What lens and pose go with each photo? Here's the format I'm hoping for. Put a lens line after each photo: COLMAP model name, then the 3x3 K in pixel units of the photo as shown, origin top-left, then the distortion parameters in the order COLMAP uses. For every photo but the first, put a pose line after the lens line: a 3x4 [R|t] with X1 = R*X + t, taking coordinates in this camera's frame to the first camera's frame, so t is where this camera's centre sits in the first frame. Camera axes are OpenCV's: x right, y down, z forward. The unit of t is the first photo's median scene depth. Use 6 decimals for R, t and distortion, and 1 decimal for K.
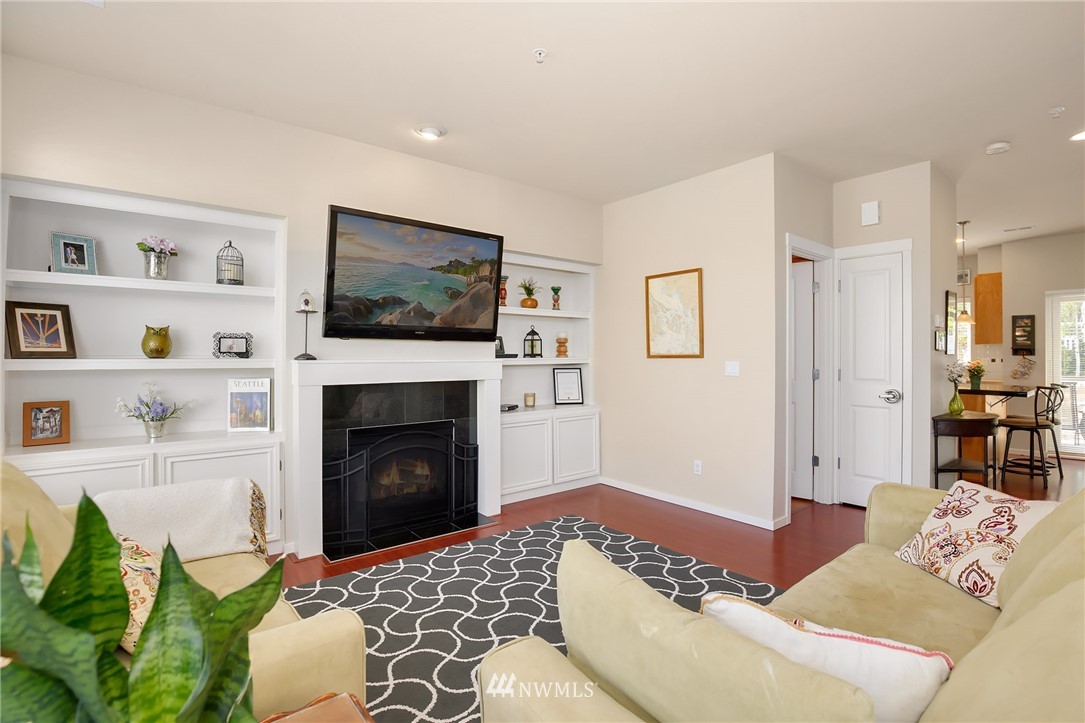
lens RADIAL K [[519.5, 0, 545.3], [0, 519.5, 364.3], [0, 0, 1]] dist [-0.021046, -0.001125]
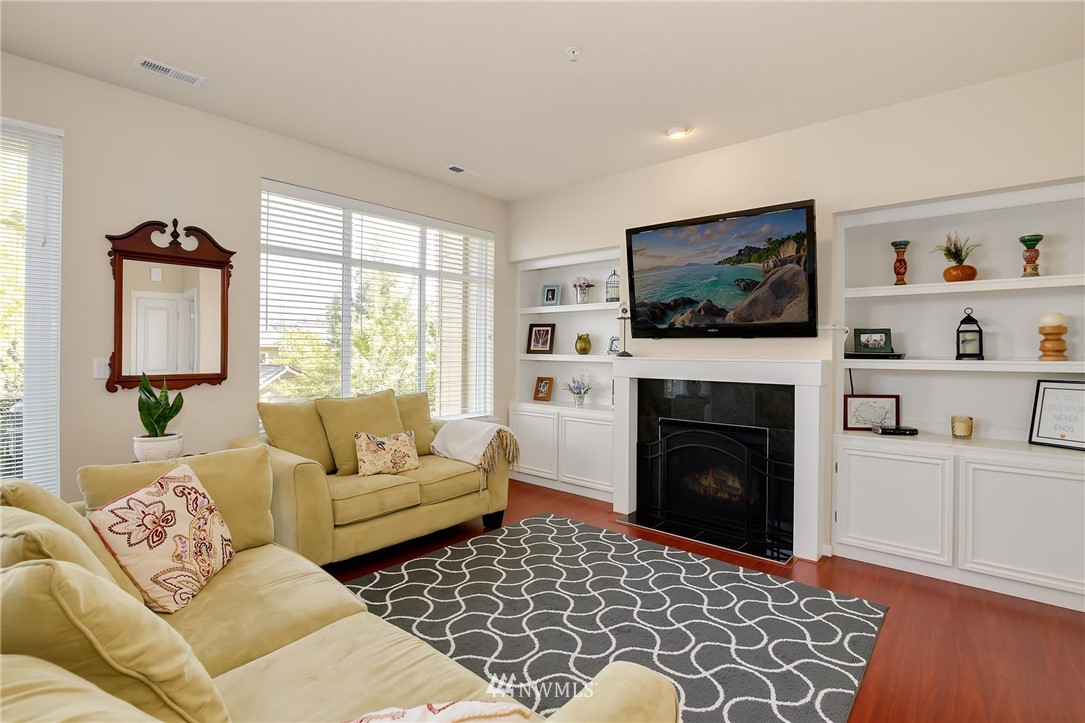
lens RADIAL K [[519.5, 0, 545.3], [0, 519.5, 364.3], [0, 0, 1]] dist [-0.021046, -0.001125]
pose [[0.157461, 0.028473, -0.987115, 0.679871], [-0.022317, 0.999432, 0.025268, -0.016303], [0.987273, 0.018051, 0.158007, 0.548273]]
